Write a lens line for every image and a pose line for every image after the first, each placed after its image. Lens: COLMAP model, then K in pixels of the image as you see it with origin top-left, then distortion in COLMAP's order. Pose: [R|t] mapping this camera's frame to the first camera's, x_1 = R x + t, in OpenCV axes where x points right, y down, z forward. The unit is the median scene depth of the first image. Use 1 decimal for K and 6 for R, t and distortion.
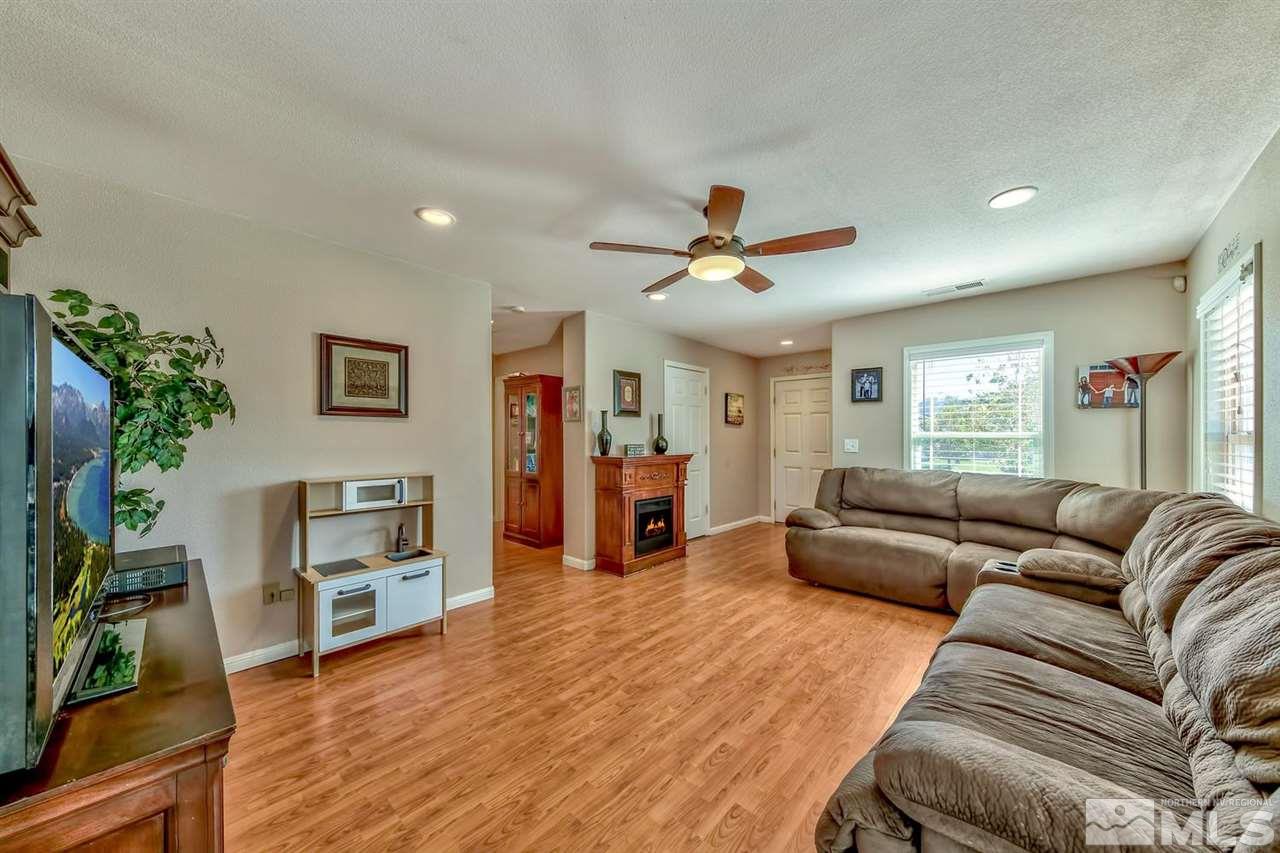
lens RADIAL K [[446.0, 0, 637.3], [0, 446.0, 431.5], [0, 0, 1]] dist [0.004541, -0.000063]
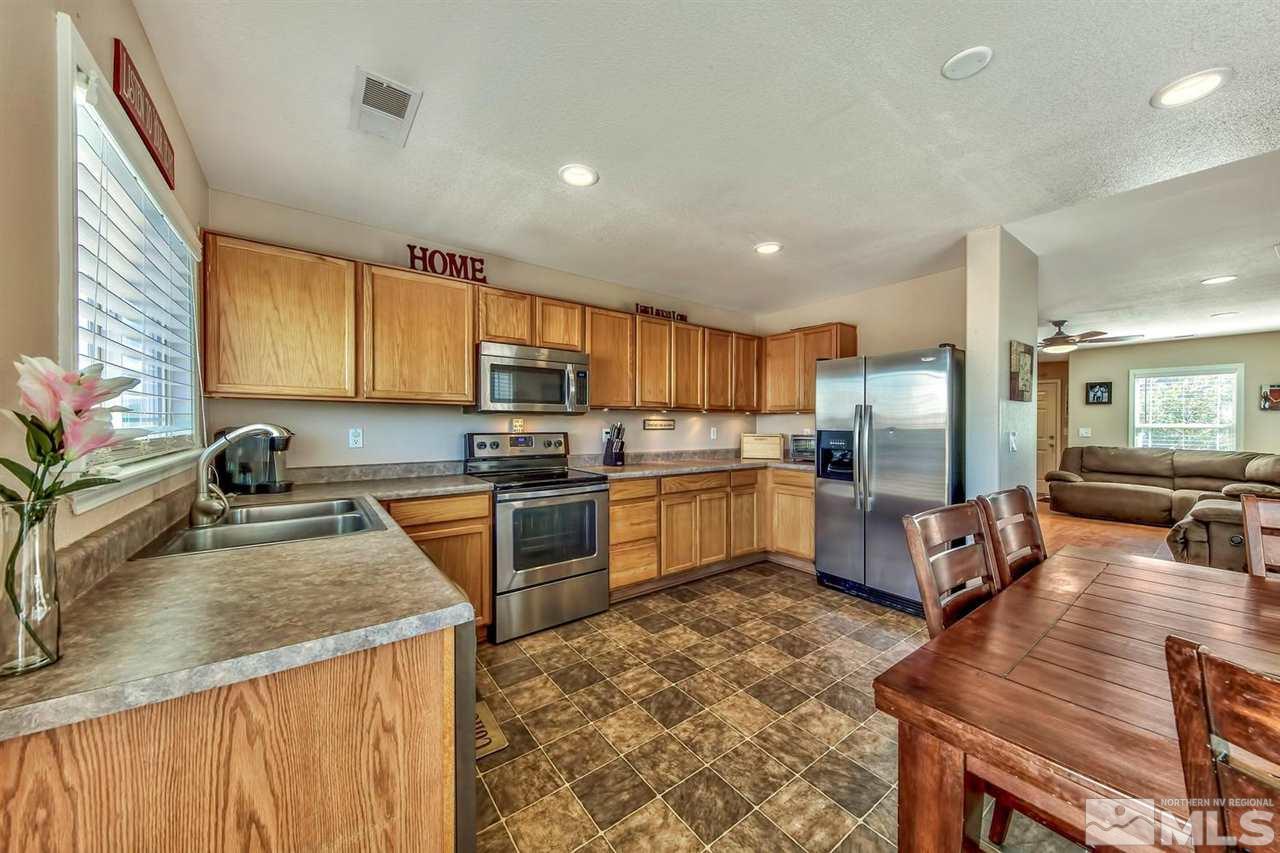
lens RADIAL K [[446.0, 0, 666.4], [0, 446.0, 425.2], [0, 0, 1]] dist [0.004541, -0.000063]
pose [[0.988456, 0.002576, -0.151487, -1.131342], [-0.001071, 0.999949, 0.010019, -0.011537], [0.151505, -0.009741, 0.988408, -1.177962]]
